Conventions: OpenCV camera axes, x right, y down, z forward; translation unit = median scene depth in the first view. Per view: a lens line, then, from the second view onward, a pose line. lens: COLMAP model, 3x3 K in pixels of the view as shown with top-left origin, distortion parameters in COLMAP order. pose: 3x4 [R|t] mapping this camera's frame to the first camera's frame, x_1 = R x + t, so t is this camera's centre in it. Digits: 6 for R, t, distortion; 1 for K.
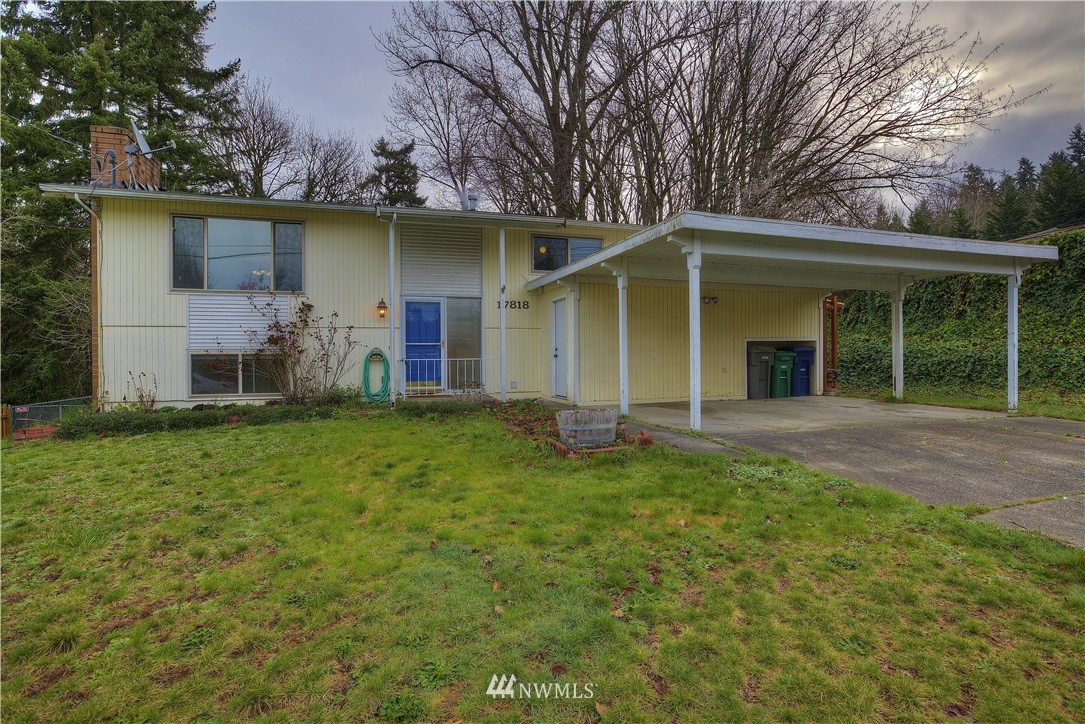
lens RADIAL K [[528.6, 0, 535.4], [0, 528.6, 358.7], [0, 0, 1]] dist [-0.005758, 0.002100]
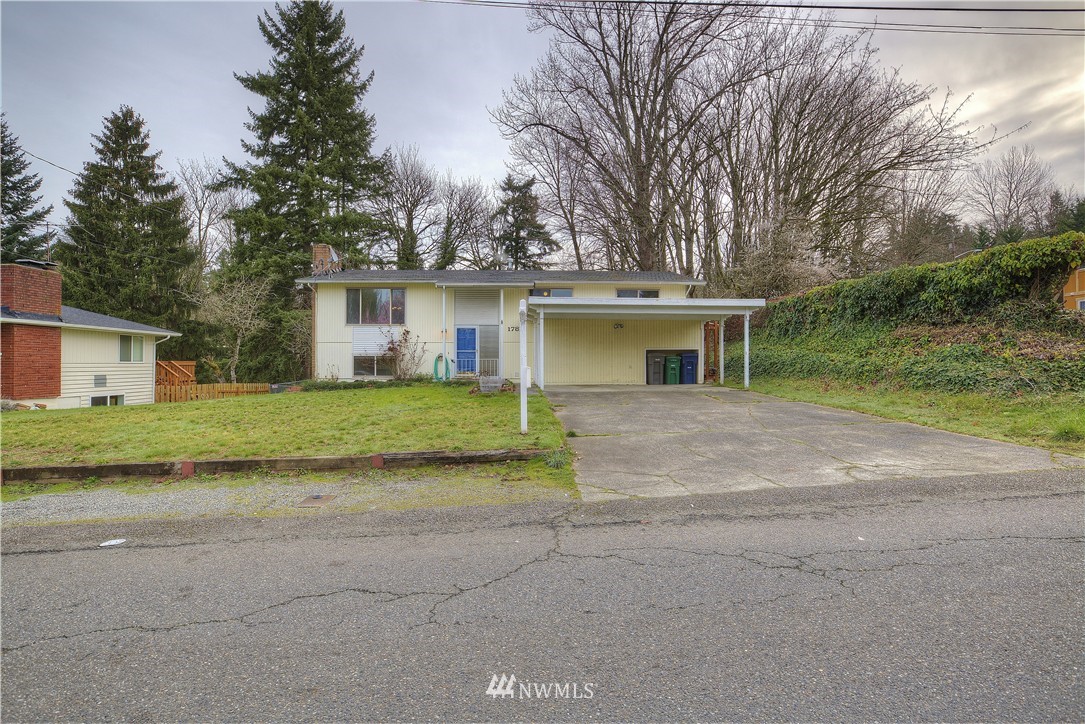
lens RADIAL K [[528.6, 0, 544.8], [0, 528.6, 363.2], [0, 0, 1]] dist [-0.005758, 0.002100]
pose [[0.967515, 0.008268, -0.252678, 0.313869], [-0.008714, 0.999962, -0.000646, 0.008010], [0.252663, 0.002827, 0.967550, -0.428920]]
